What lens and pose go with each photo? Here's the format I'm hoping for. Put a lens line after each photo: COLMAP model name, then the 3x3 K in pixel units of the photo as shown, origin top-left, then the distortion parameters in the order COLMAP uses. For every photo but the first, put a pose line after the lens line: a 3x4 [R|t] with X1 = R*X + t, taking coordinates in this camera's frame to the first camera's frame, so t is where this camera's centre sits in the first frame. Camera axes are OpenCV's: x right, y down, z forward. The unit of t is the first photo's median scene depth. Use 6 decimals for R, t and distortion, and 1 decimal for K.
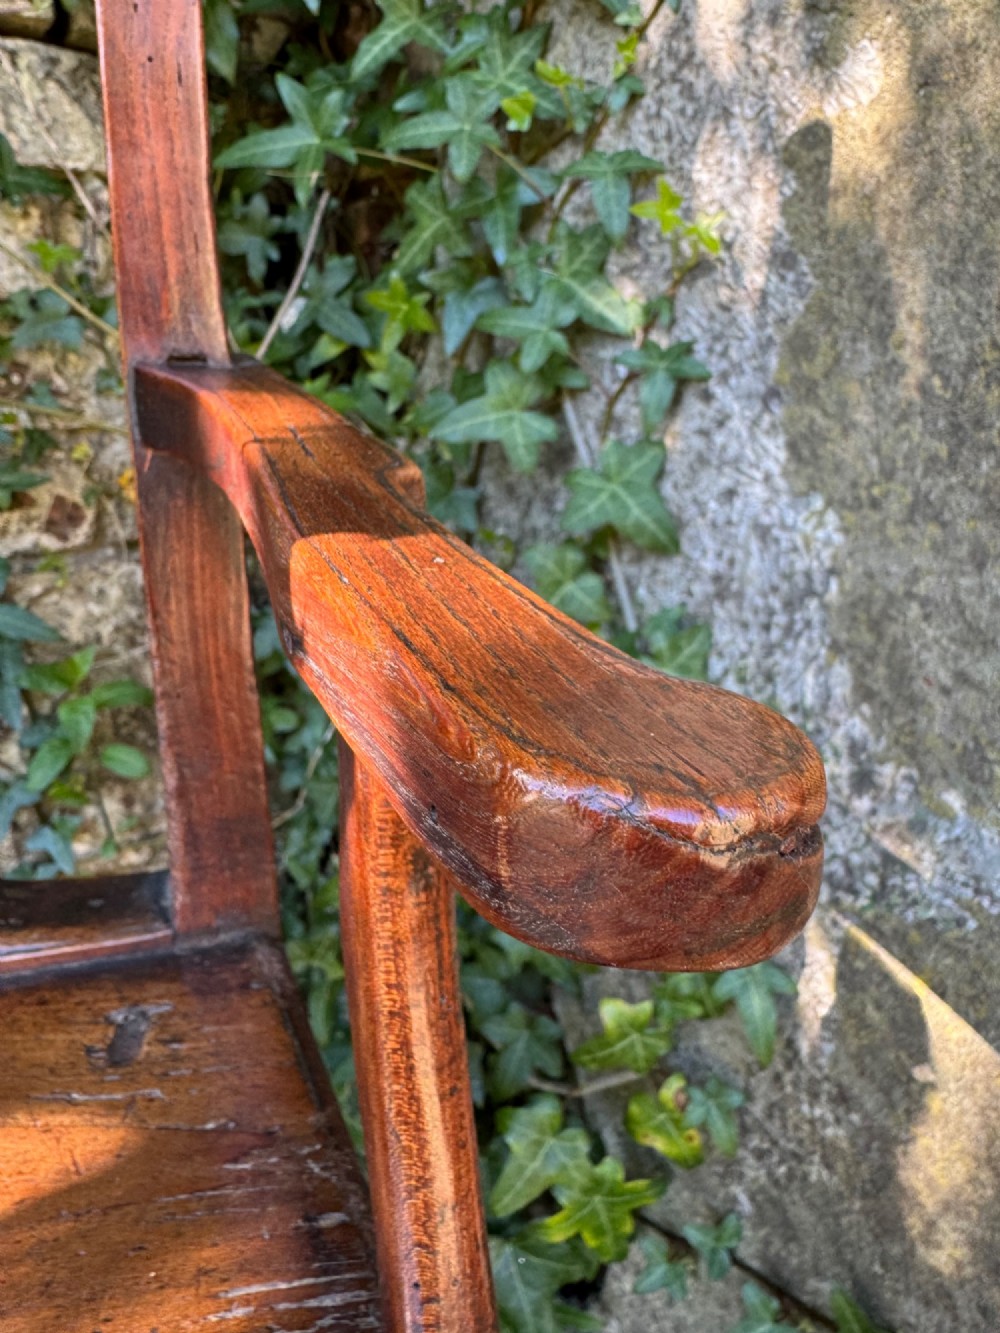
lens RADIAL K [[967.0, 0, 491.4], [0, 967.0, 571.7], [0, 0, 1]] dist [0.000039, -0.016765]
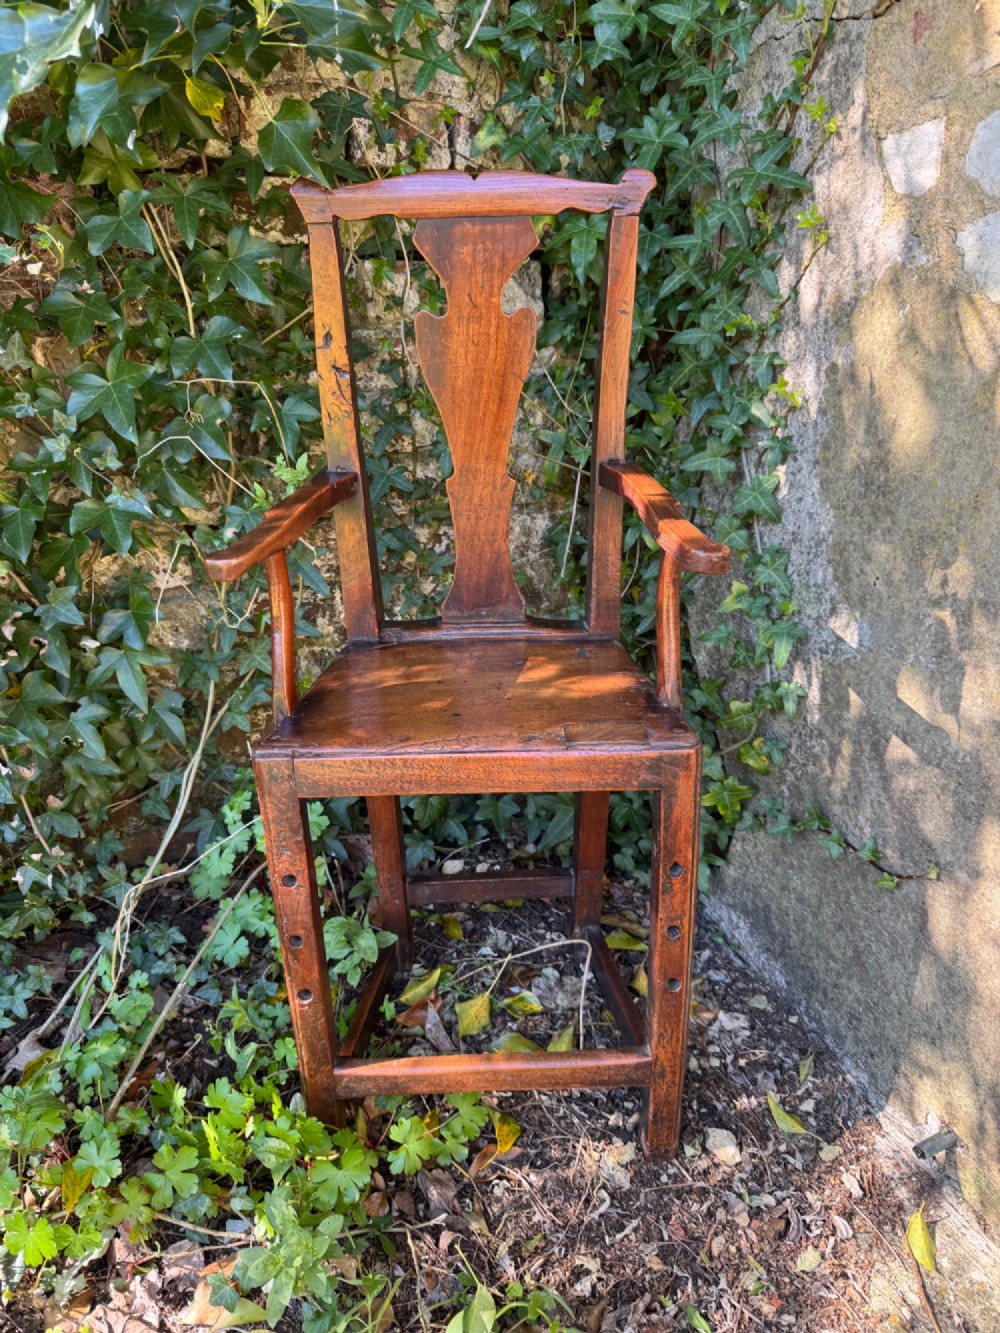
lens RADIAL K [[943.0, 0, 503.4], [0, 943.0, 679.1], [0, 0, 1]] dist [0.053129, -0.073862]
pose [[0.972411, 0.085713, -0.216956, 0.063430], [-0.050507, 0.985347, 0.162910, 0.015593], [0.227741, -0.147457, 0.962492, -1.451750]]
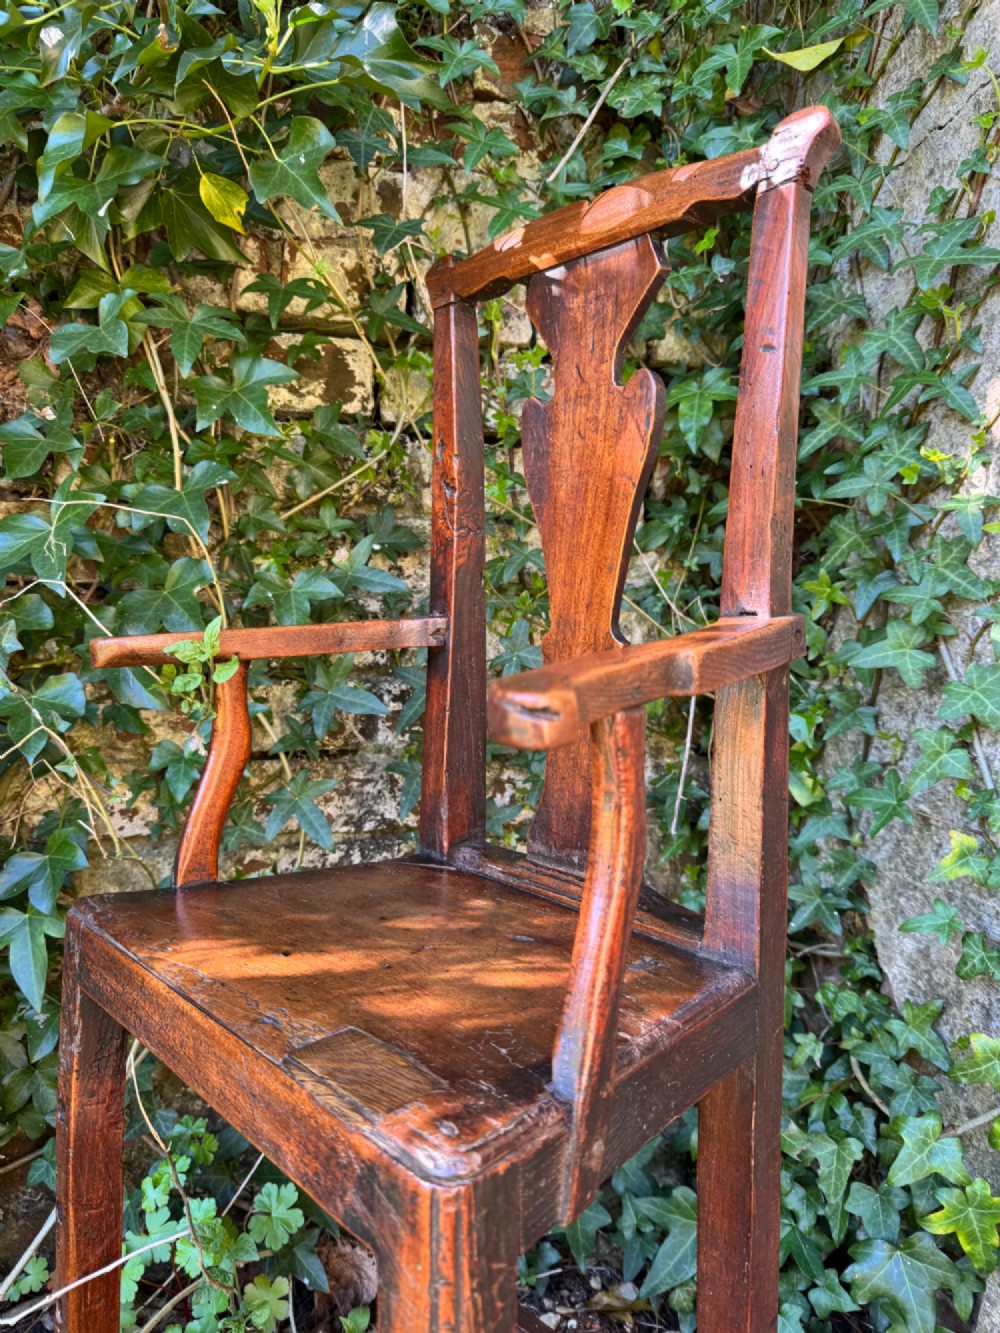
lens RADIAL K [[945.7, 0, 503.9], [0, 945.7, 674.4], [0, 0, 1]] dist [0.041299, -0.058263]
pose [[0.942031, 0.011398, -0.335333, -0.075452], [-0.081398, 0.977331, -0.195447, 0.240429], [0.325504, 0.211412, 0.921603, -0.667709]]
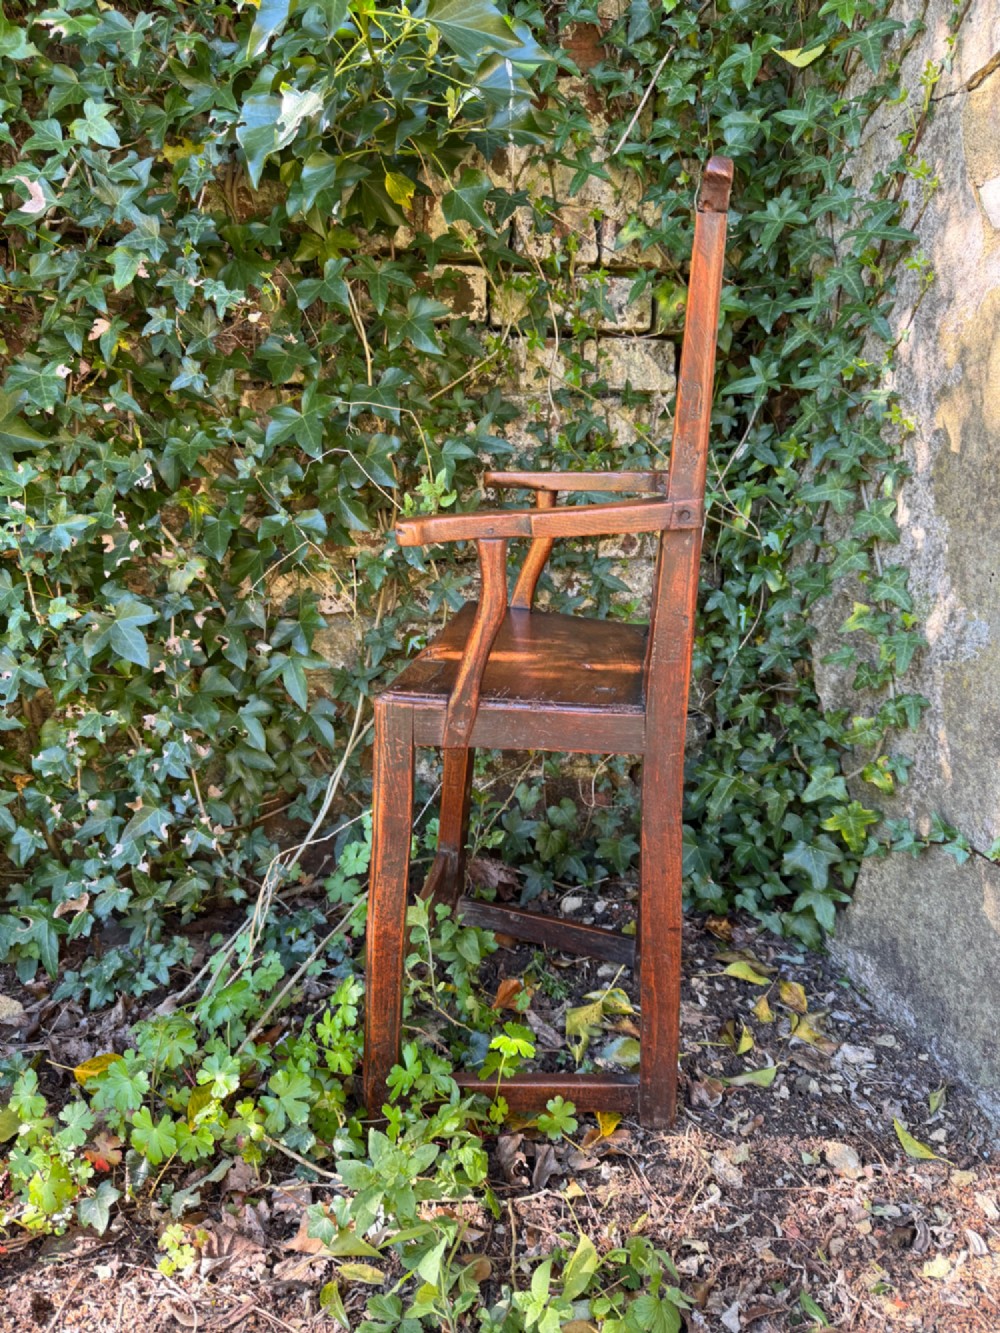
lens RADIAL K [[943.0, 0, 499.1], [0, 943.0, 671.9], [0, 0, 1]] dist [0.053129, -0.073862]
pose [[0.927559, 0.075603, -0.365949, 0.151060], [-0.085146, 0.996318, -0.009982, 0.416343], [0.363847, 0.040418, 0.930581, -1.640243]]
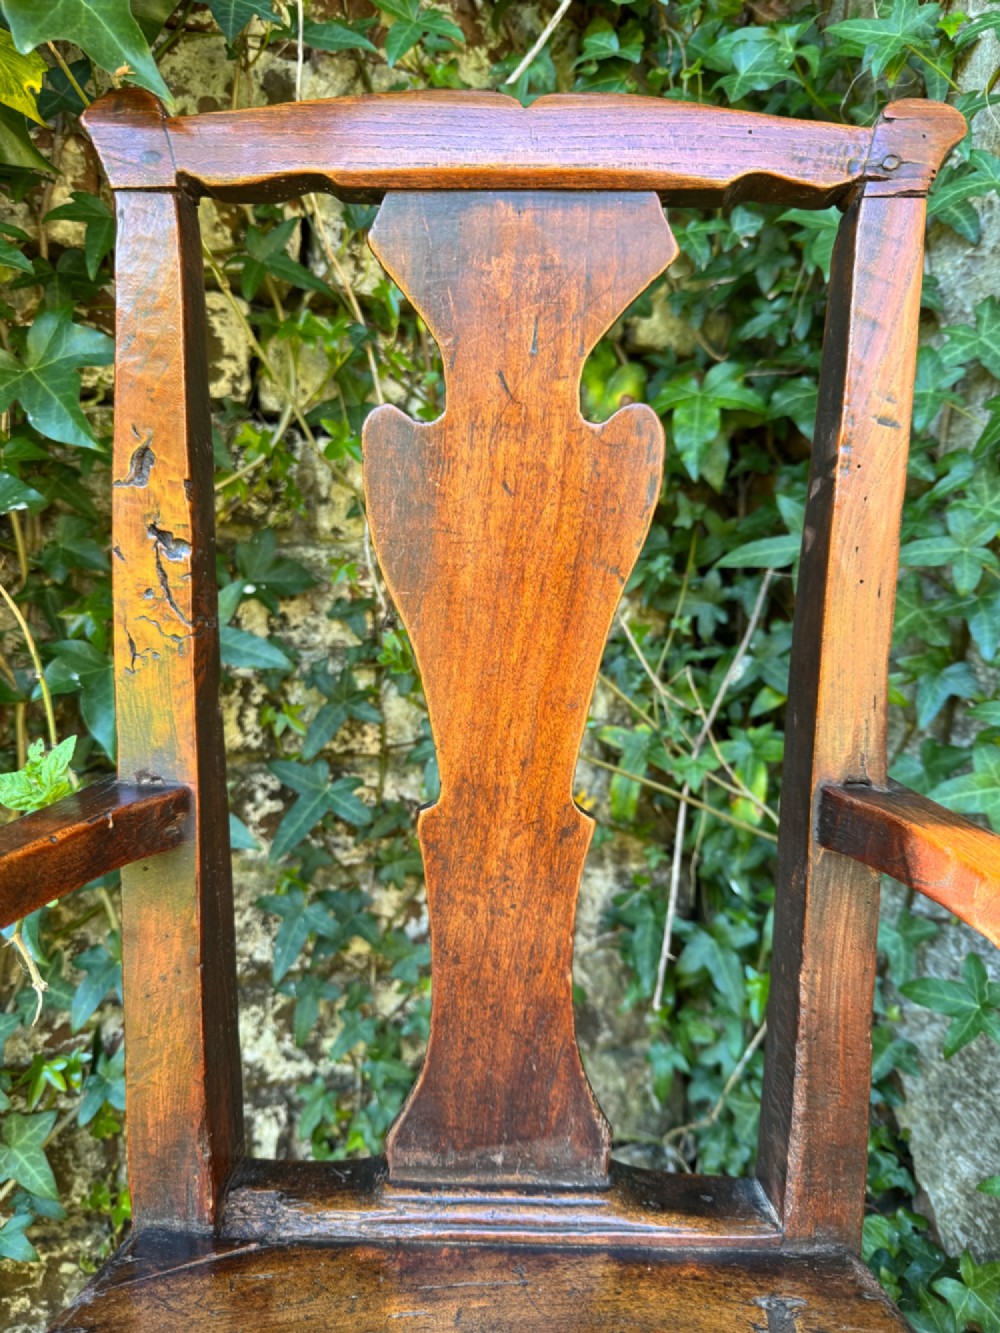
lens RADIAL K [[967.0, 0, 502.4], [0, 967.0, 674.9], [0, 0, 1]] dist [0.000039, -0.016765]
pose [[0.967700, 0.046040, -0.247864, -0.268159], [-0.089909, 0.981559, -0.168696, -0.053538], [0.235526, 0.185533, 0.953994, -0.241959]]
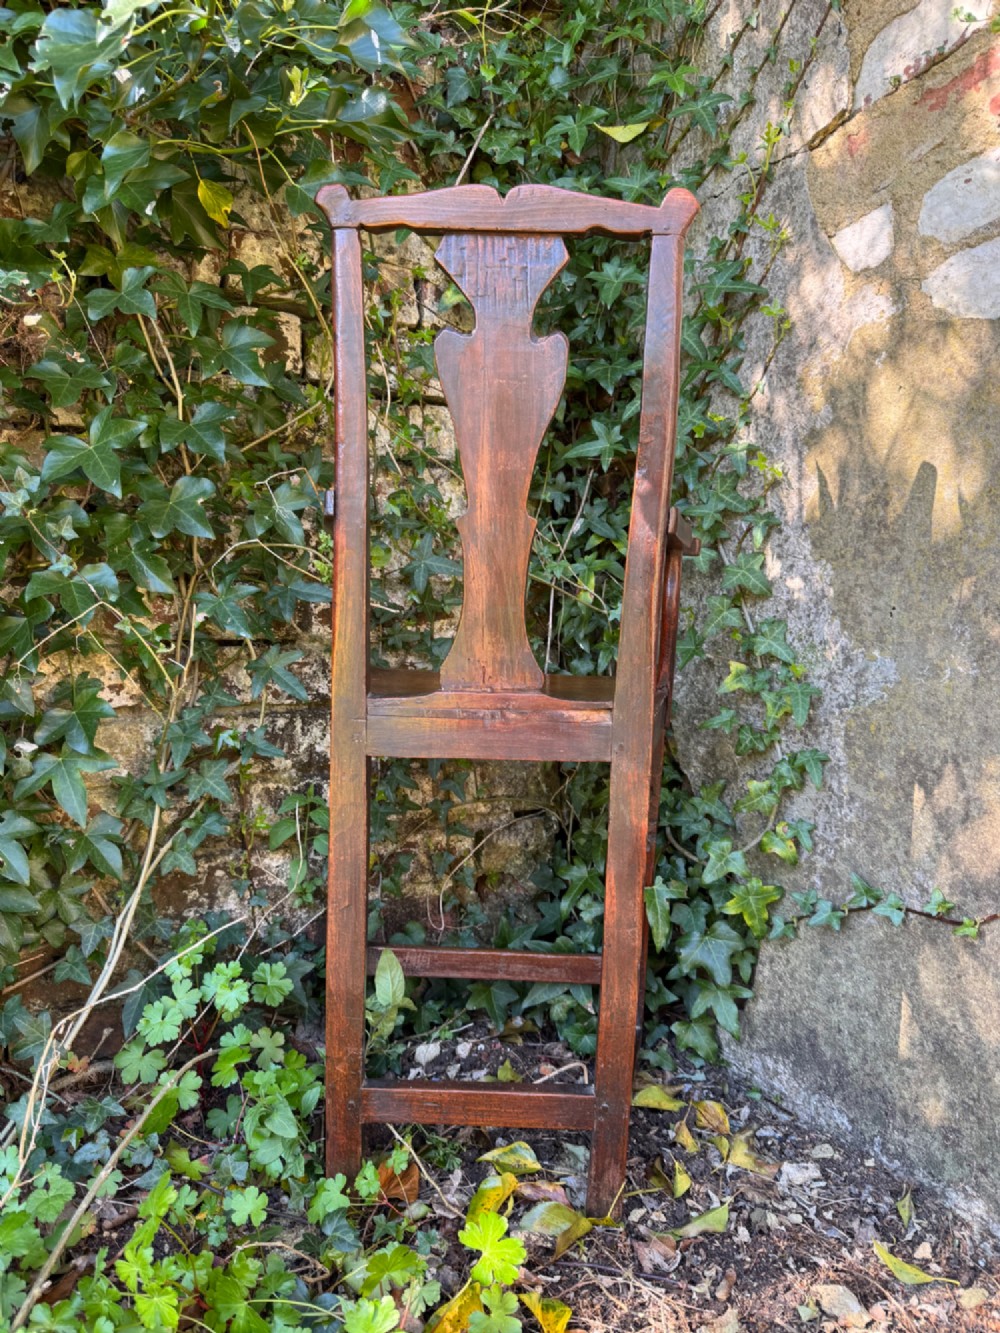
lens RADIAL K [[945.7, 0, 501.6], [0, 945.7, 679.8], [0, 0, 1]] dist [0.041299, -0.058263]
pose [[0.995709, -0.010490, -0.091947, -0.258685], [-0.006949, 0.982275, -0.187318, 0.616793], [0.092282, 0.187153, 0.977987, -1.317654]]
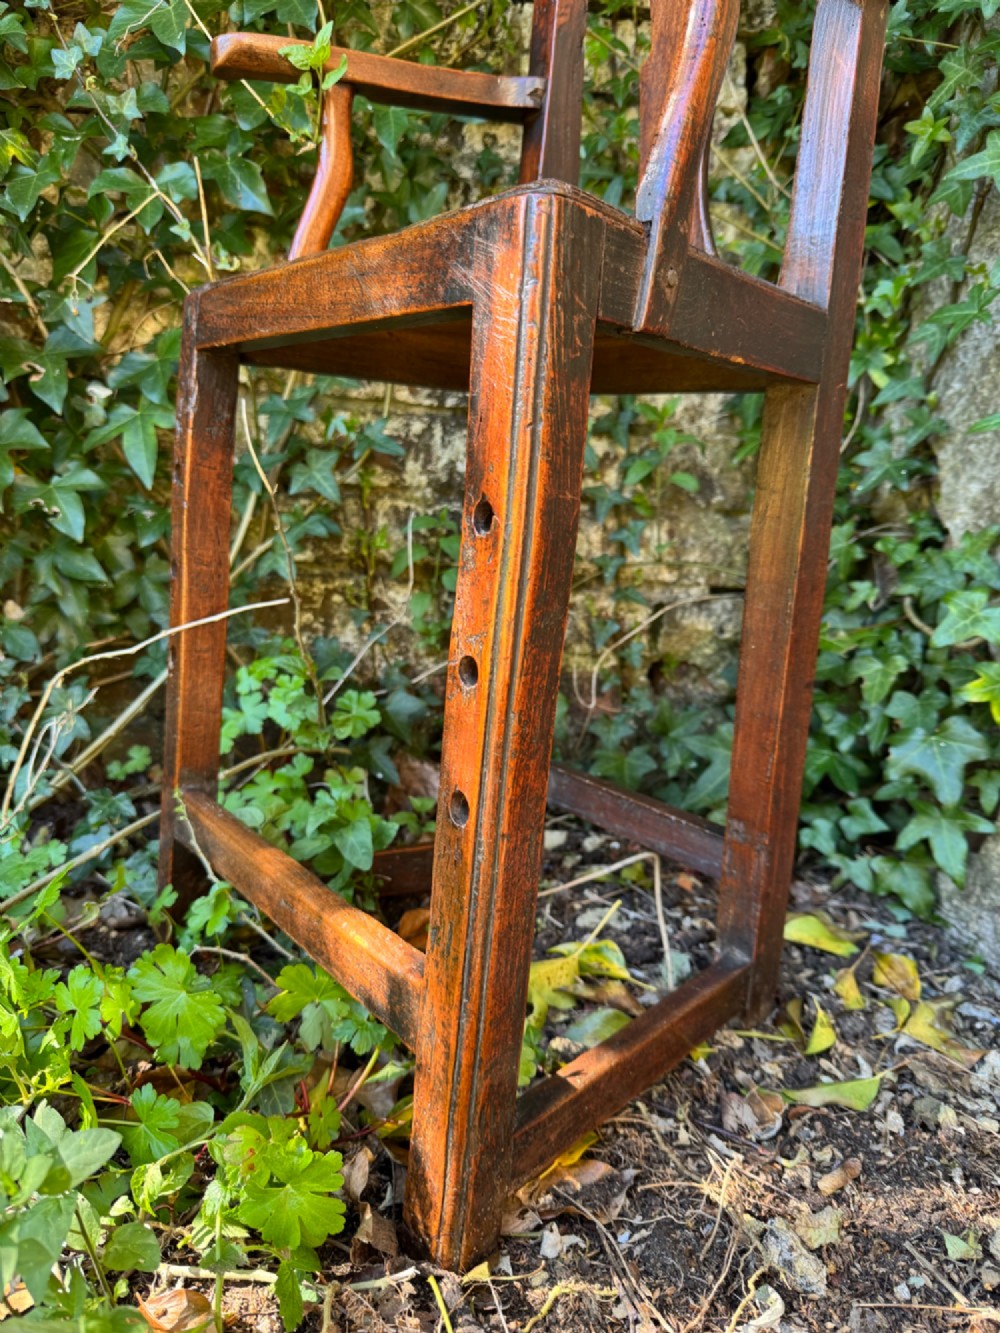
lens RADIAL K [[945.7, 0, 500.1], [0, 945.7, 687.3], [0, 0, 1]] dist [0.041299, -0.058263]
pose [[0.911262, 0.118102, -0.394529, -0.017473], [-0.150298, 0.987293, -0.051604, 0.910096], [0.383421, 0.106322, 0.917433, -0.649164]]
